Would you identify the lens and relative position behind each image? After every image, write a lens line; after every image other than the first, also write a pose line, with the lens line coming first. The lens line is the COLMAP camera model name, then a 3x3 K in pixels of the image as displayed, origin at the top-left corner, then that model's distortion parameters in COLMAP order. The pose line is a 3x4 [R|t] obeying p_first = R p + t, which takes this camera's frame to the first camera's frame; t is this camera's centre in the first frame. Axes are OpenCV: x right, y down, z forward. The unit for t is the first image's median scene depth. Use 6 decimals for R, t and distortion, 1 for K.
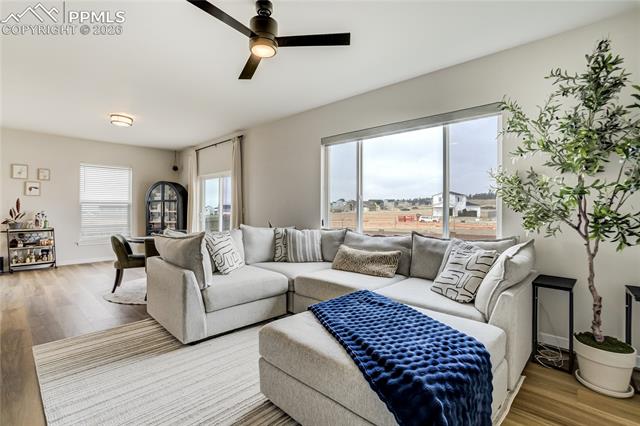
lens RADIAL K [[302.5, 0, 324.3], [0, 302.5, 217.1], [0, 0, 1]] dist [-0.053803, 0.020034]
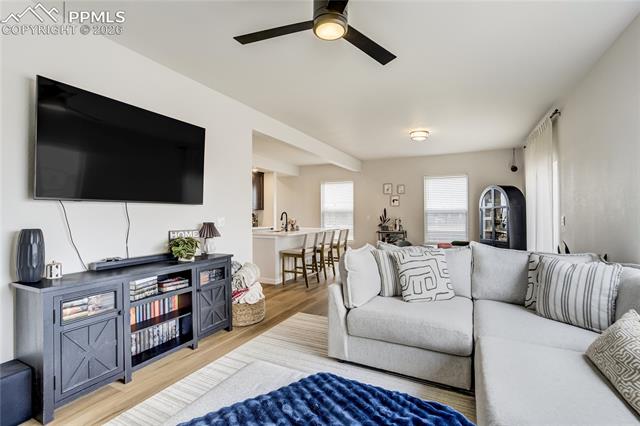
lens RADIAL K [[302.5, 0, 324.3], [0, 302.5, 217.1], [0, 0, 1]] dist [-0.053803, 0.020034]
pose [[0.272957, 0.008753, -0.961986, 0.604949], [-0.015930, 0.999863, 0.004578, -0.062607], [0.961894, 0.014075, 0.273059, 0.826791]]
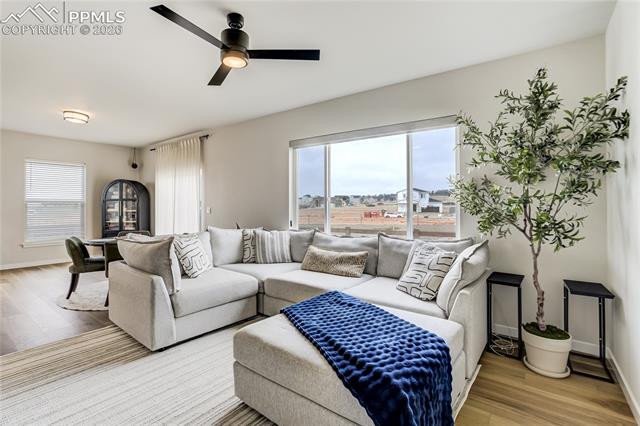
lens RADIAL K [[306.5, 0, 320.0], [0, 306.5, 213.0], [0, 0, 1]] dist [-0.058874, 0.021989]
pose [[0.995145, -0.011521, 0.097741, -0.017028], [0.011168, 0.999929, 0.004152, -0.034082], [-0.097782, -0.003040, 0.995203, -0.046339]]
